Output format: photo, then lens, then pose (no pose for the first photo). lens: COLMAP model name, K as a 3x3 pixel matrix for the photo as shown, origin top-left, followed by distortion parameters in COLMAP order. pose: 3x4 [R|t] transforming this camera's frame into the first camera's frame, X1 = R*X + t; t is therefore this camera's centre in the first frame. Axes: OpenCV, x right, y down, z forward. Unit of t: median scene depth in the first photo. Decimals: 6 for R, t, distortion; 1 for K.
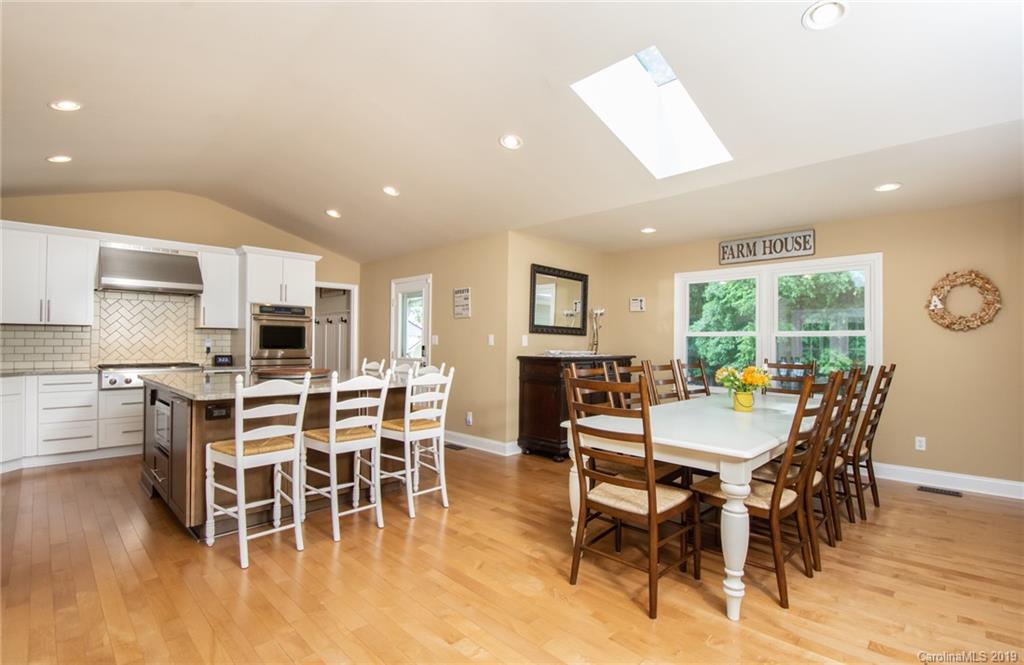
lens RADIAL K [[477.0, 0, 512.0], [0, 477.0, 332.5], [0, 0, 1]] dist [-0.023353, -0.000413]
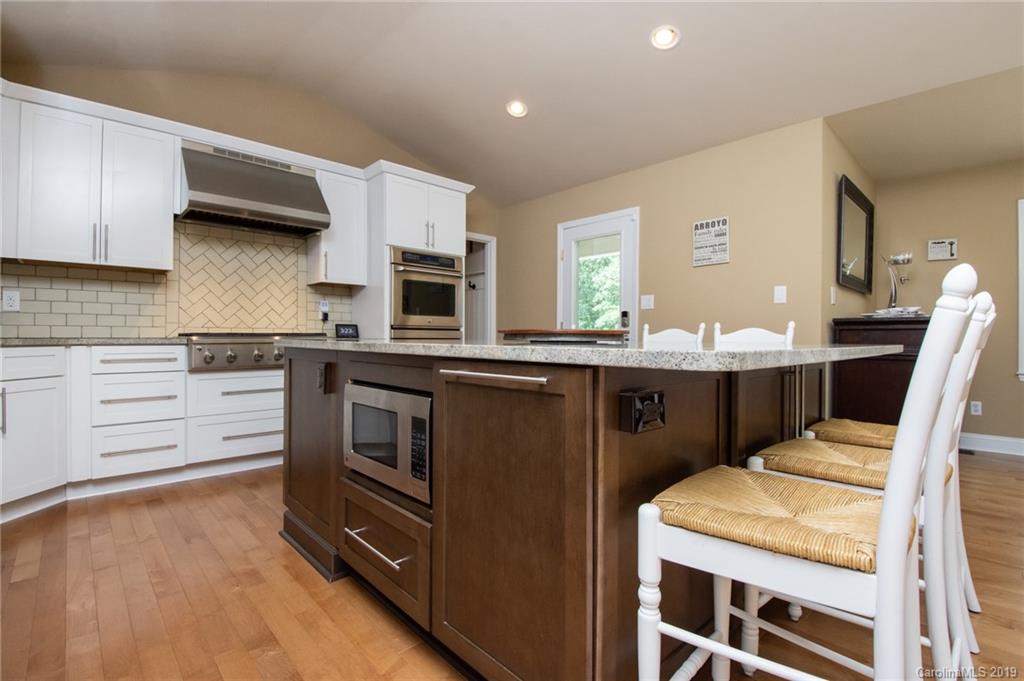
lens RADIAL K [[473.1, 0, 501.8], [0, 473.1, 335.0], [0, 0, 1]] dist [0.000880, -0.000251]
pose [[0.998634, -0.001684, -0.052231, -0.365525], [0.002637, 0.999831, 0.018184, 0.054647], [0.052192, -0.018297, 0.998469, 0.333810]]
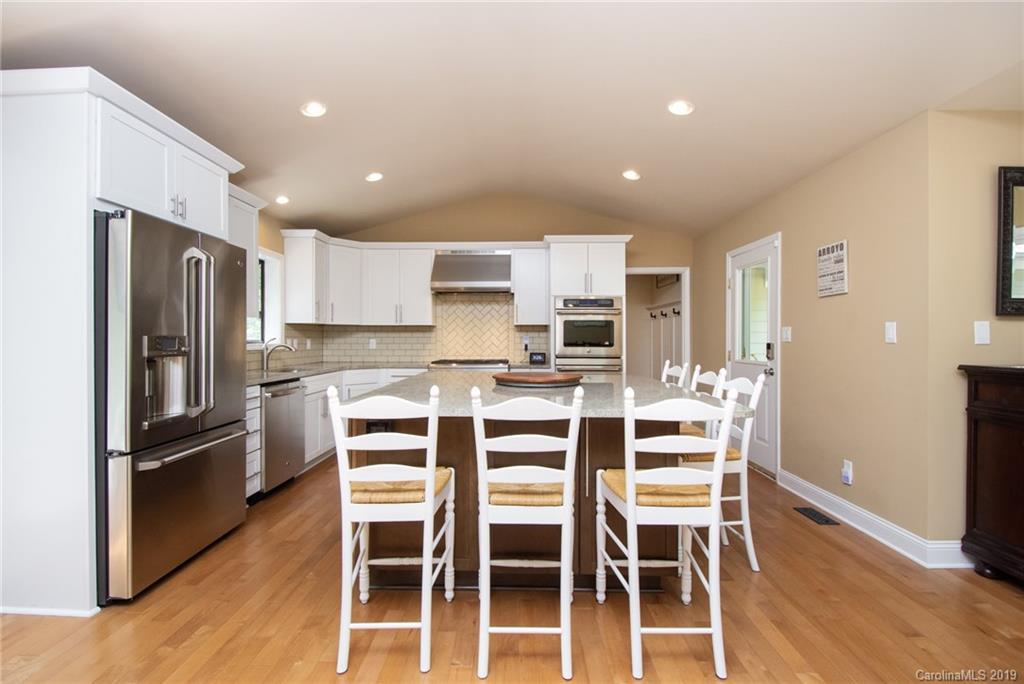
lens RADIAL K [[456.4, 0, 506.6], [0, 456.4, 336.7], [0, 0, 1]] dist [0.026965, -0.021546]
pose [[0.680569, -0.009220, -0.732626, 0.037308], [0.019374, 0.999798, 0.005415, 0.008994], [0.732428, -0.017880, 0.680610, 0.332541]]
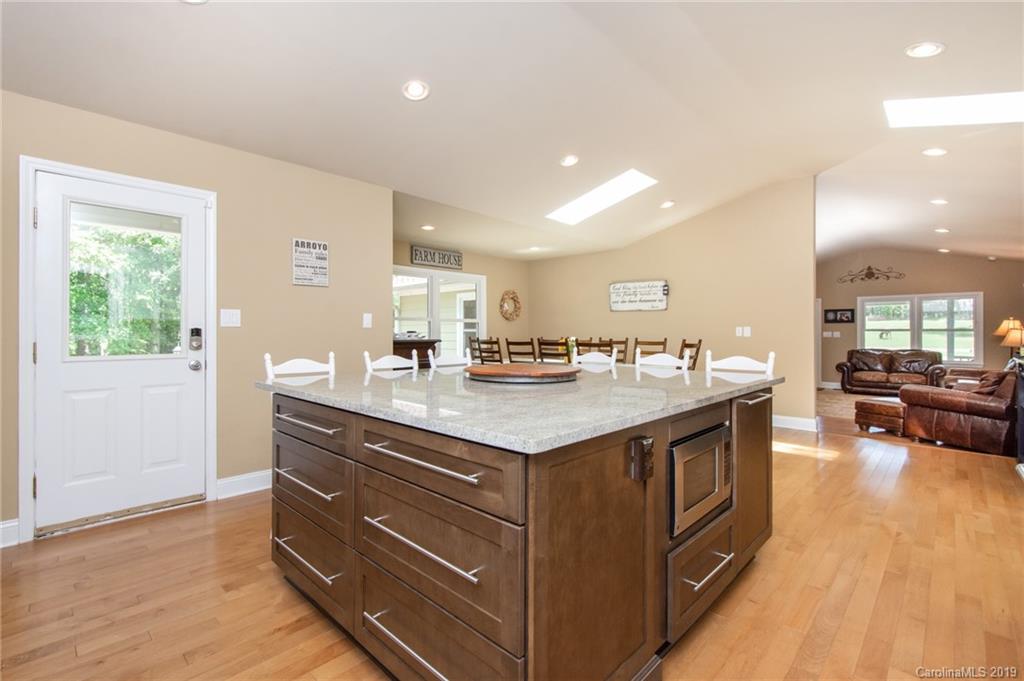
lens RADIAL K [[462.3, 0, 514.5], [0, 462.3, 334.8], [0, 0, 1]] dist [-0.000021, -0.000319]
pose [[-0.020130, -0.011064, 0.999736, -0.763564], [-0.019758, 0.999748, 0.010666, 0.025099], [-0.999602, -0.019538, -0.020344, 0.743708]]
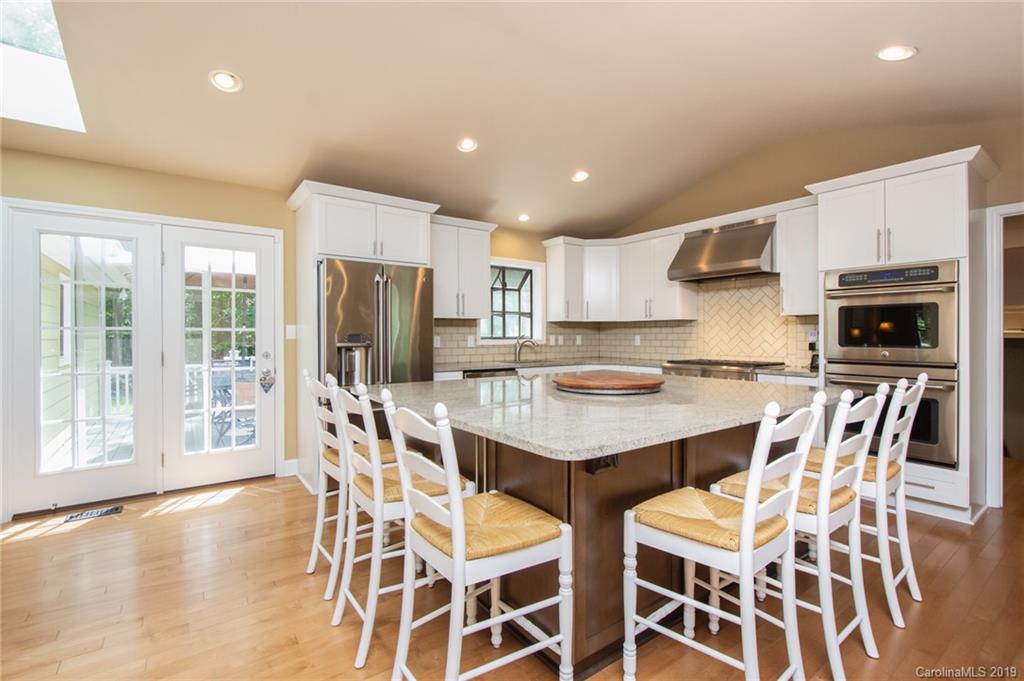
lens RADIAL K [[462.3, 0, 514.5], [0, 462.3, 334.8], [0, 0, 1]] dist [-0.000021, -0.000319]
pose [[-0.156962, -0.008439, -0.987569, 0.120417], [0.021516, 0.999697, -0.011962, 0.018983], [0.987370, -0.023126, -0.156733, 0.706415]]
